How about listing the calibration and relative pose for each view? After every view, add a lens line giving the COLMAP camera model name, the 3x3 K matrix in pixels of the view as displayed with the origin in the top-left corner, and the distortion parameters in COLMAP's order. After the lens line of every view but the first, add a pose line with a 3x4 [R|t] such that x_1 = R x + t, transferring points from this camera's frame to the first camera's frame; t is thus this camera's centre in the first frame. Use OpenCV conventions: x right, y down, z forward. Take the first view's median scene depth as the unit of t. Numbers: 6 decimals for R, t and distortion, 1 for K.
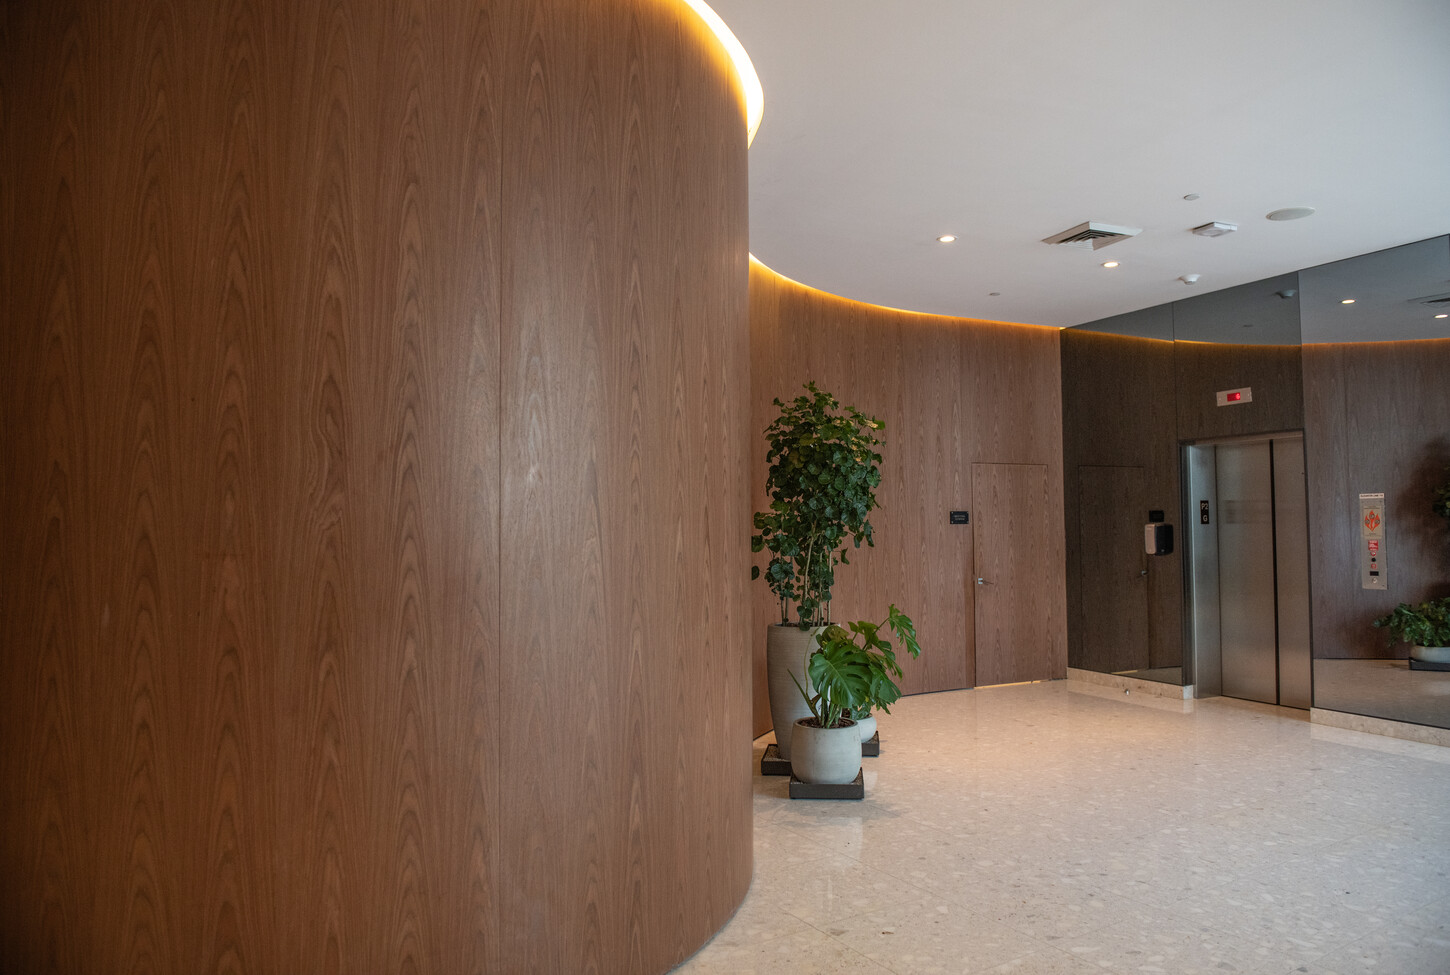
lens RADIAL K [[998.7, 0, 725.0], [0, 998.7, 487.5], [0, 0, 1]] dist [-0.039597, -0.000978]
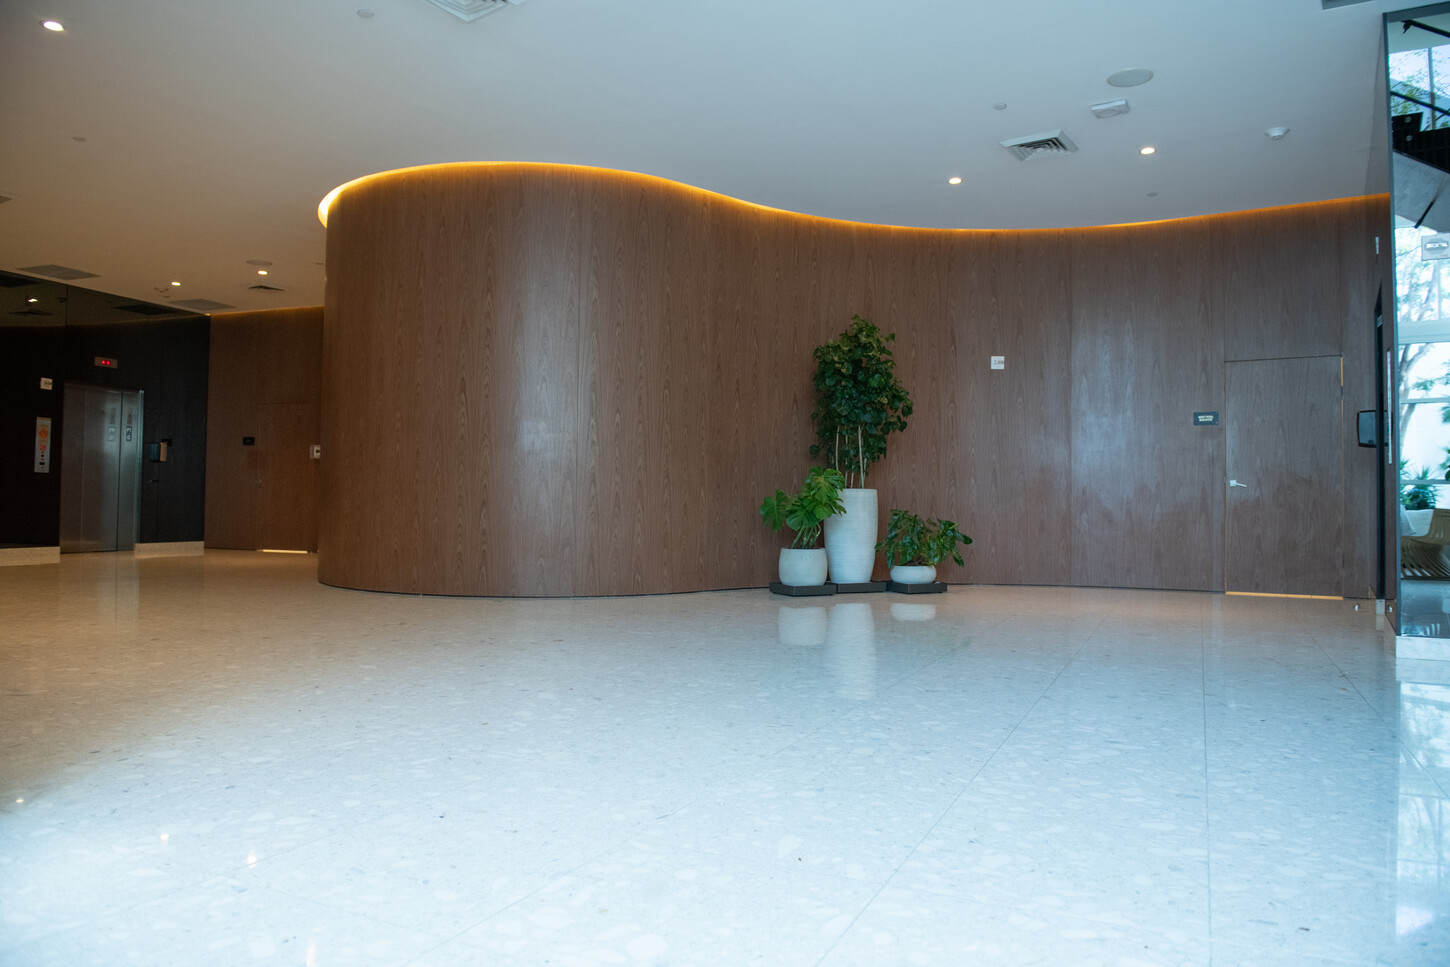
lens RADIAL K [[990.4, 0, 725.4], [0, 990.4, 473.9], [0, 0, 1]] dist [-0.050780, -0.001562]
pose [[0.535727, -0.026588, -0.843973, 2.280773], [0.017921, 0.999637, -0.020117, 0.276589], [0.844201, -0.004348, 0.536009, 0.222004]]
